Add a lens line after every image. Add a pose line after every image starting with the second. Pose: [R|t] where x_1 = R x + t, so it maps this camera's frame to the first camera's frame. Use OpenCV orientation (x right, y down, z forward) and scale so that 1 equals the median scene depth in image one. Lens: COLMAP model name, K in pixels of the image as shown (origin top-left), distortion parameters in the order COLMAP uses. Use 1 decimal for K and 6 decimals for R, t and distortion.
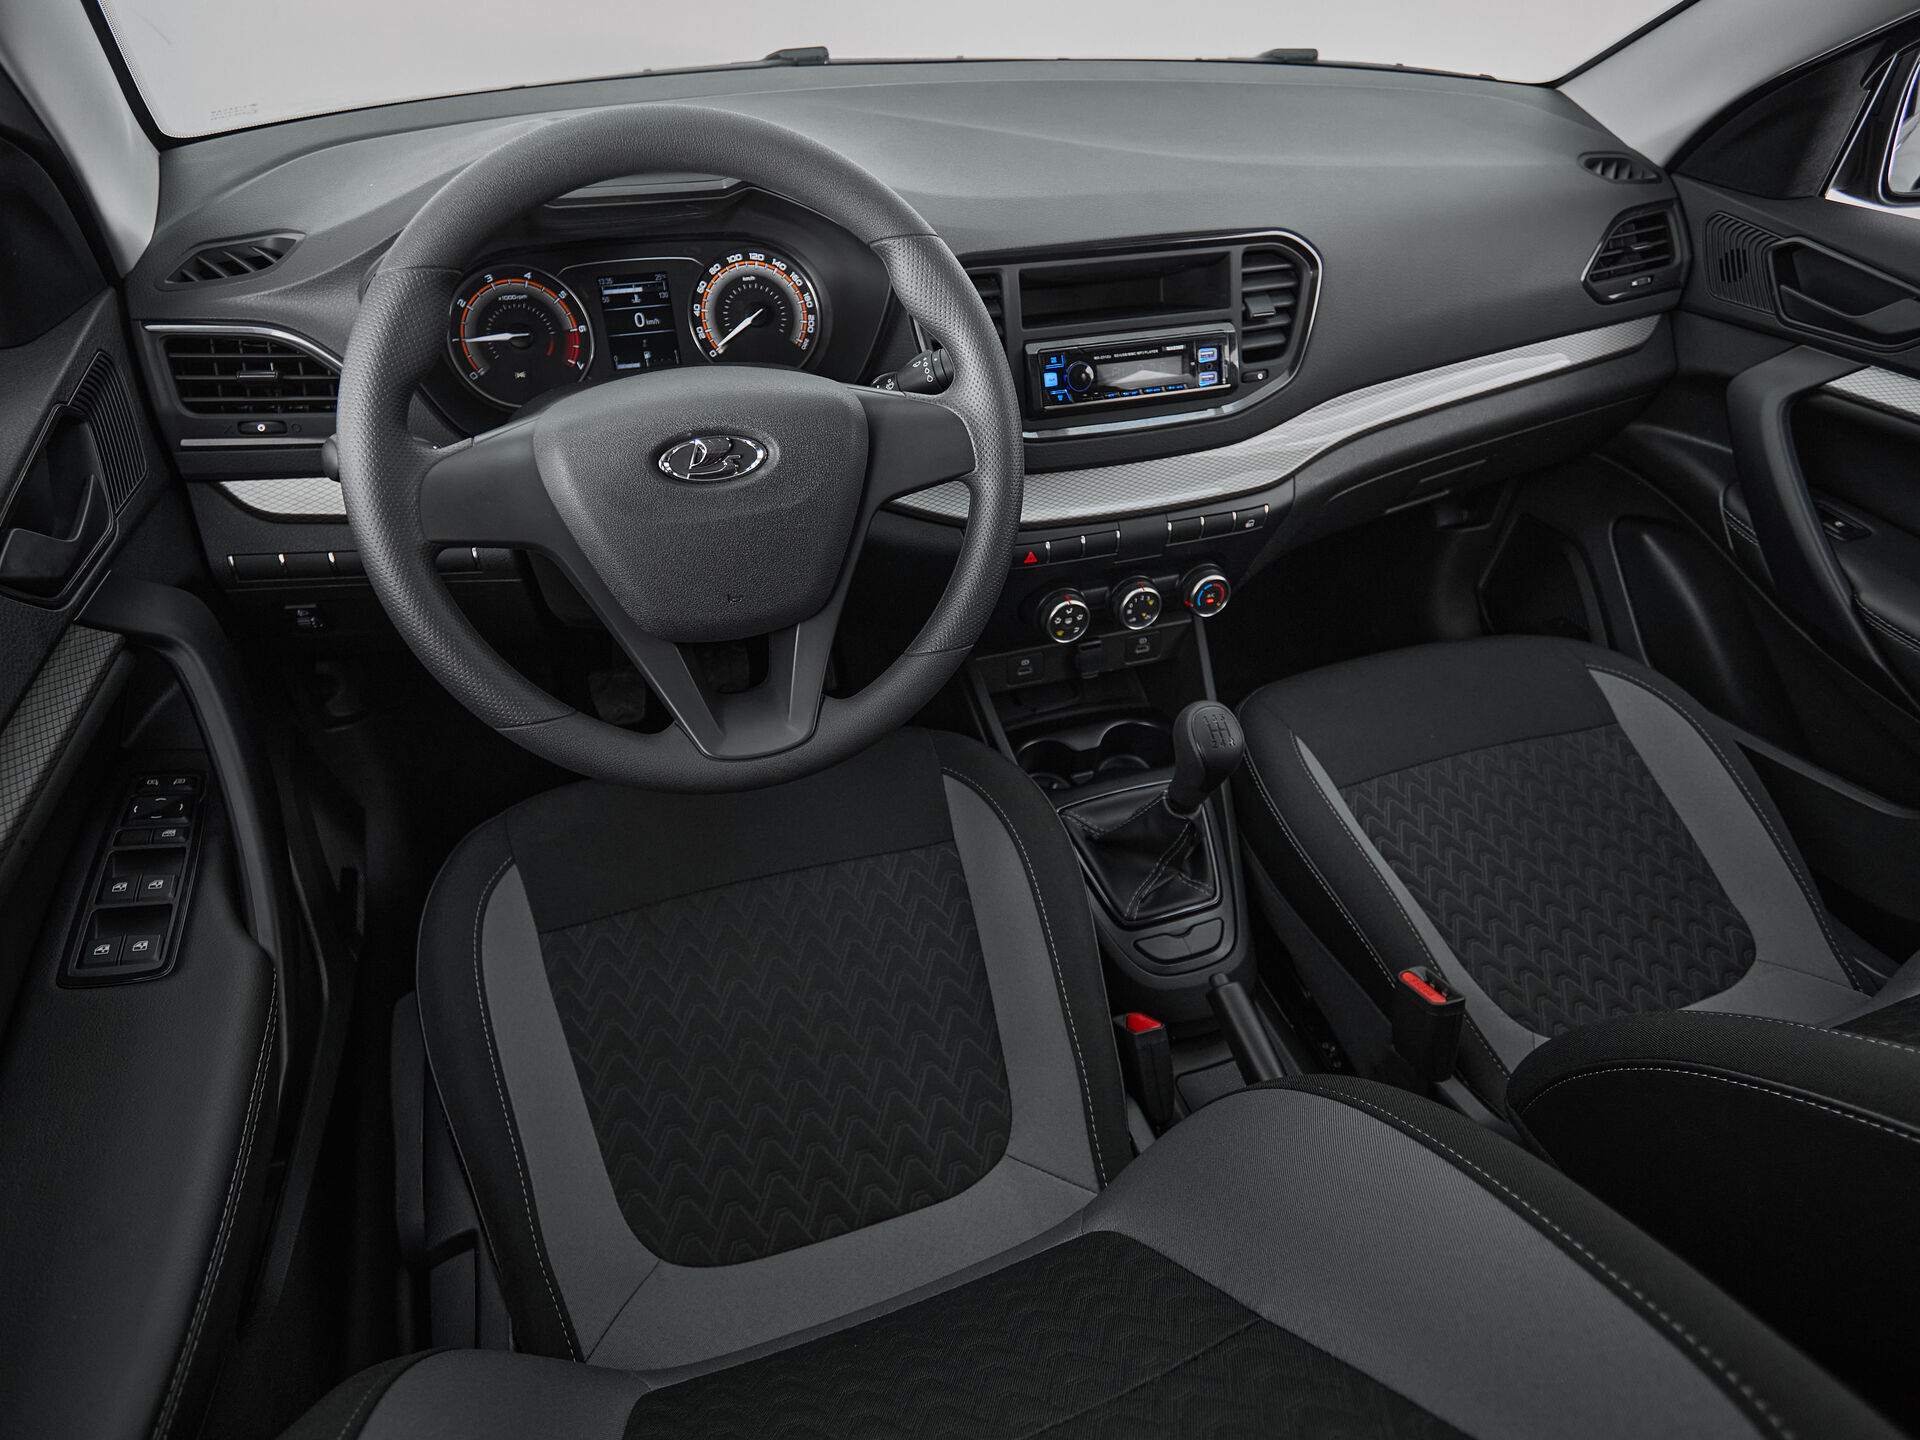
lens RADIAL K [[1121.0, 0, 960.0], [0, 1121.0, 720.0], [0, 0, 1]] dist [-0.004428, 0.000175]
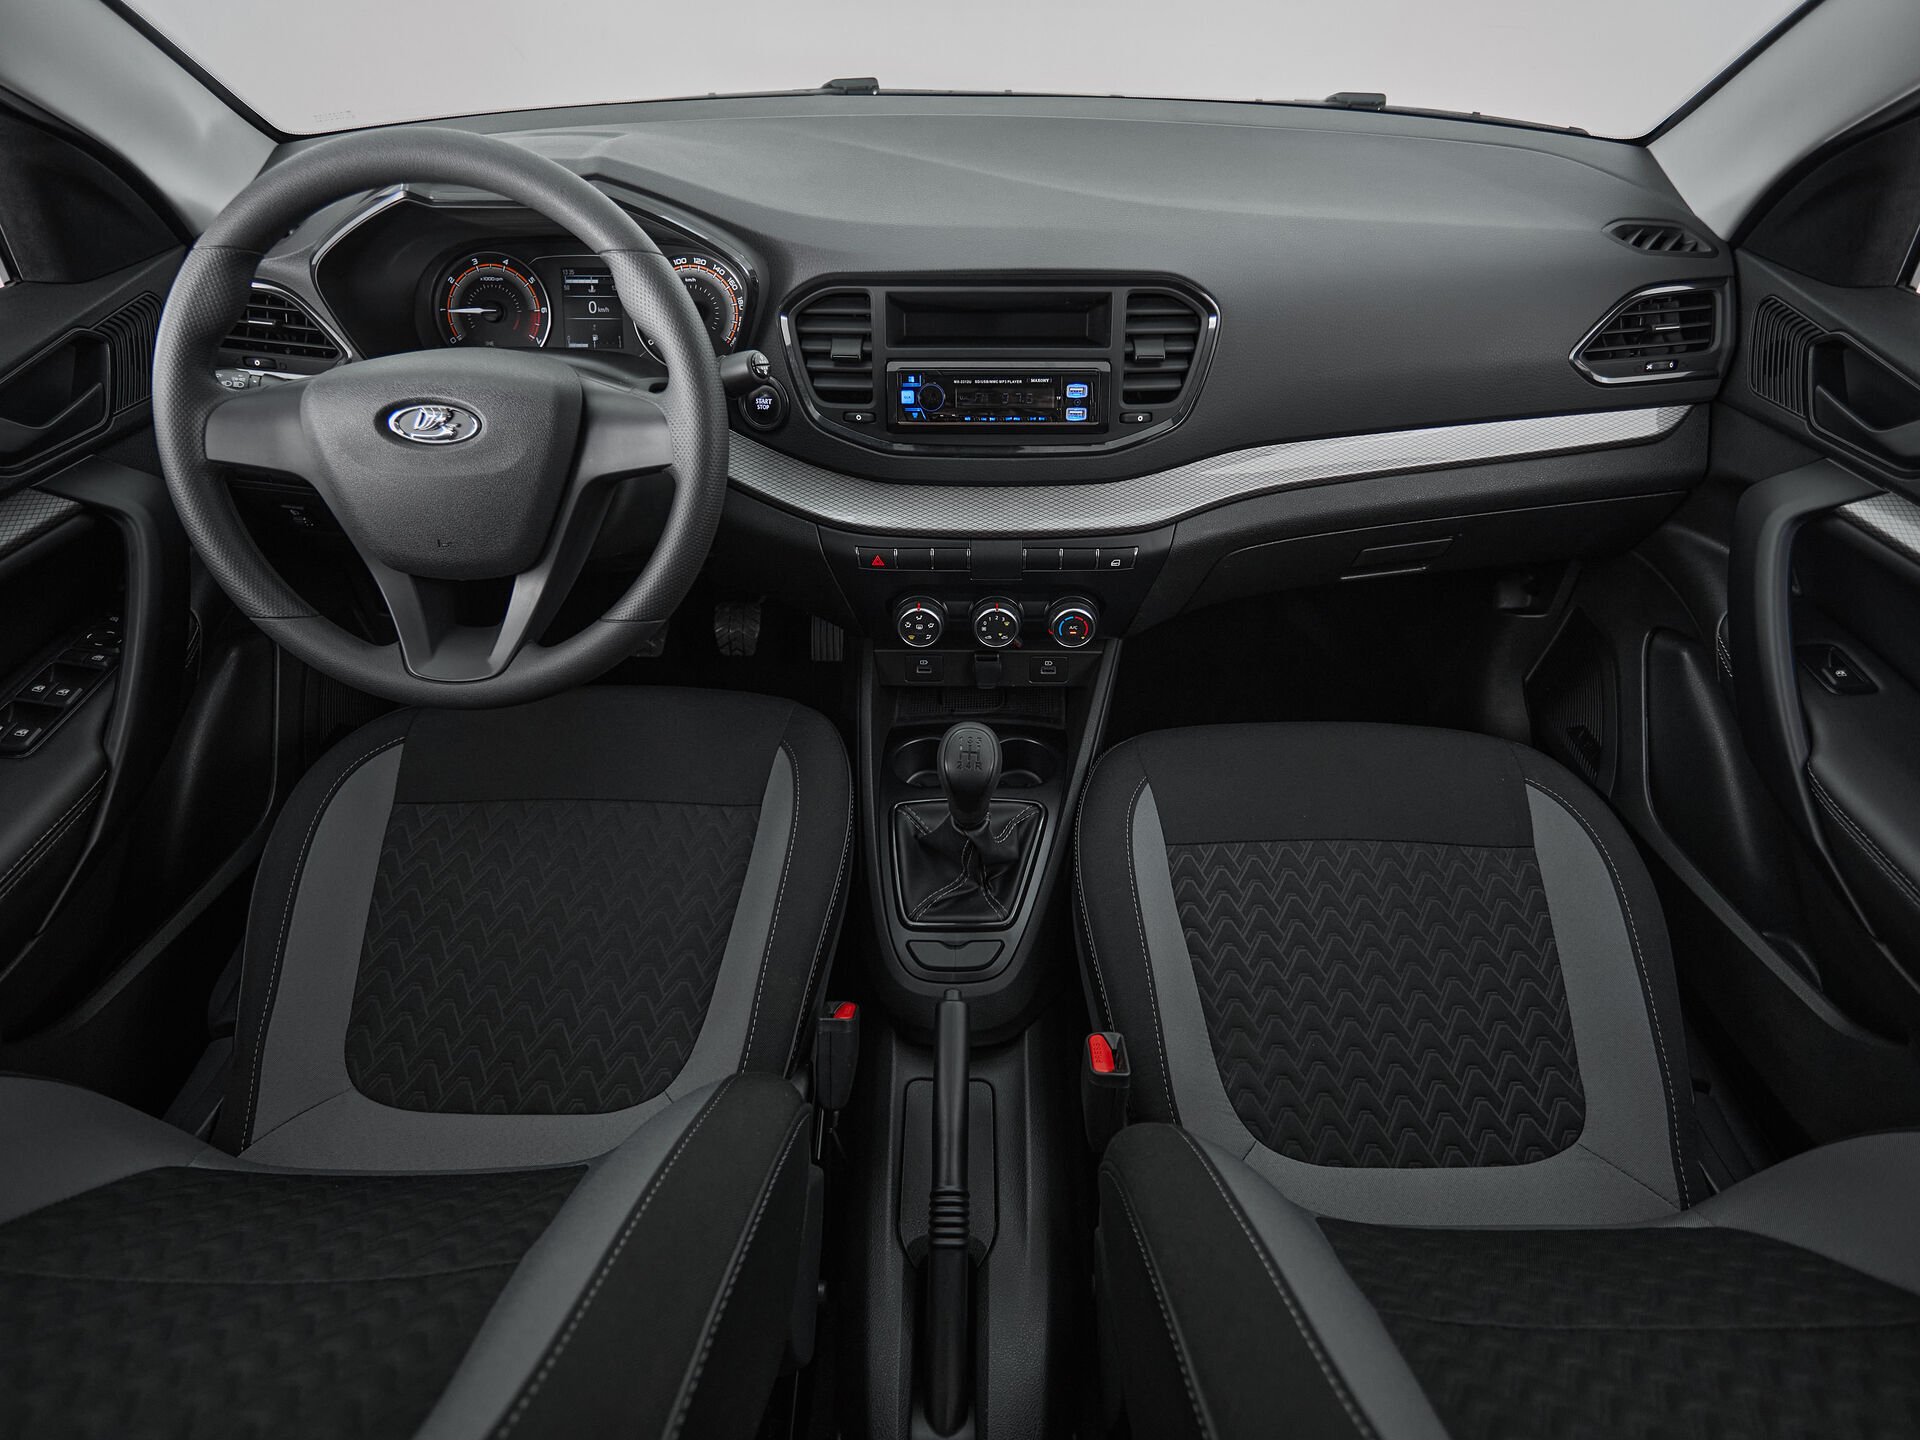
lens RADIAL K [[1080.6, 0, 976.0], [0, 1080.6, 690.9], [0, 0, 1]] dist [-0.002218, -0.001043]
pose [[0.942142, 0.186709, -0.278404, 0.441936], [-0.191959, 0.981366, 0.008540, -0.048842], [0.274811, 0.045396, 0.960426, 0.047830]]
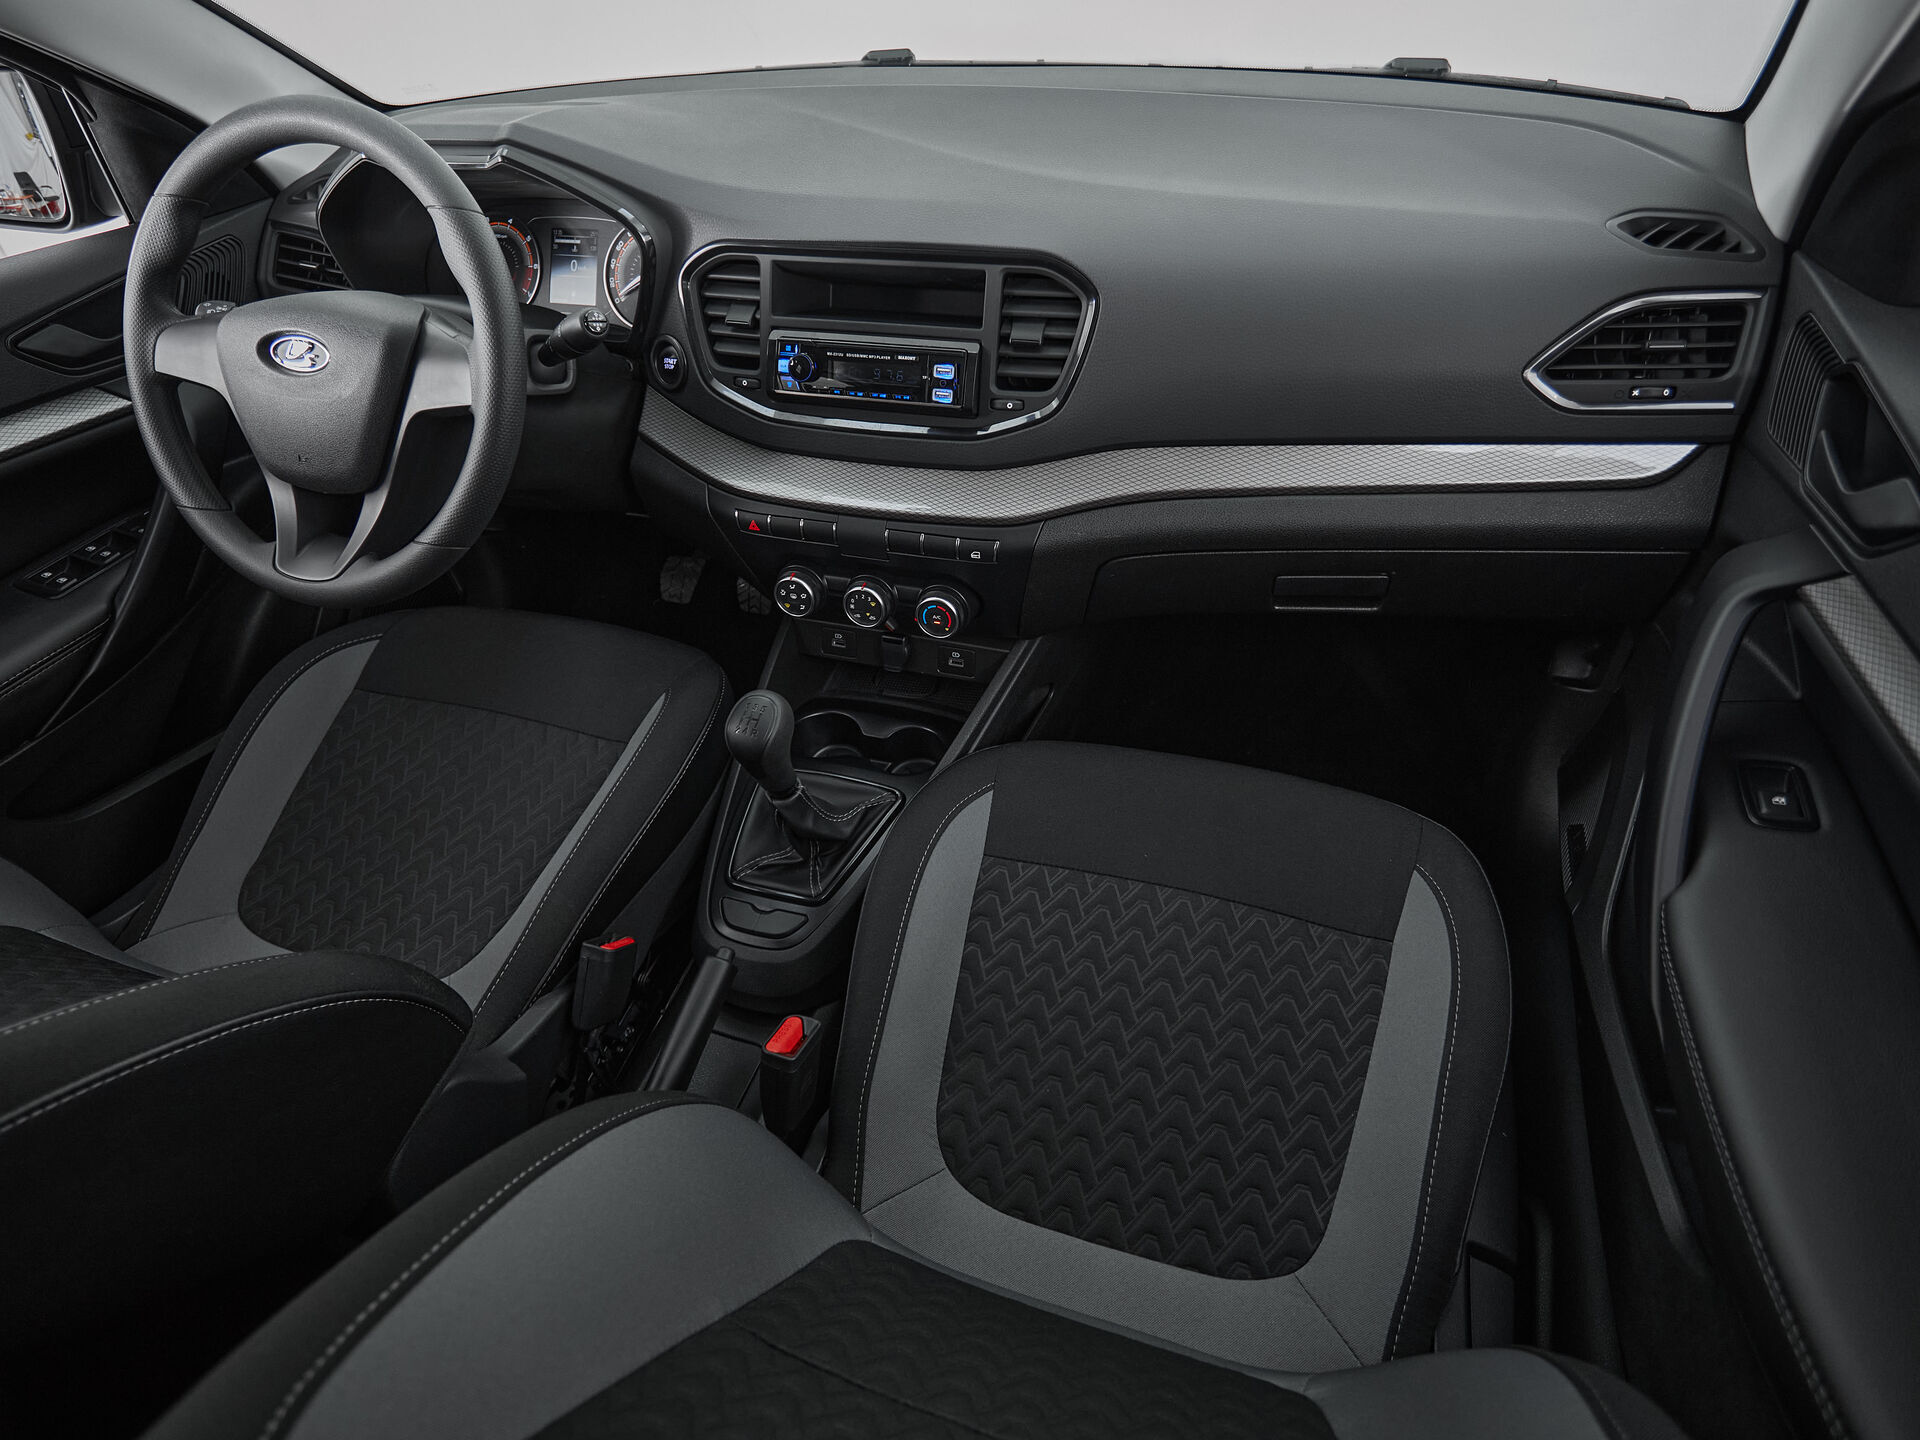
lens RADIAL K [[1100.8, 0, 948.7], [0, 1100.8, 706.4], [0, 0, 1]] dist [-0.003359, -0.001779]
pose [[0.780310, 0.331085, -0.530565, 0.801997], [-0.328796, 0.938844, 0.102297, -0.146170], [0.531987, 0.094624, 0.841449, 0.215175]]
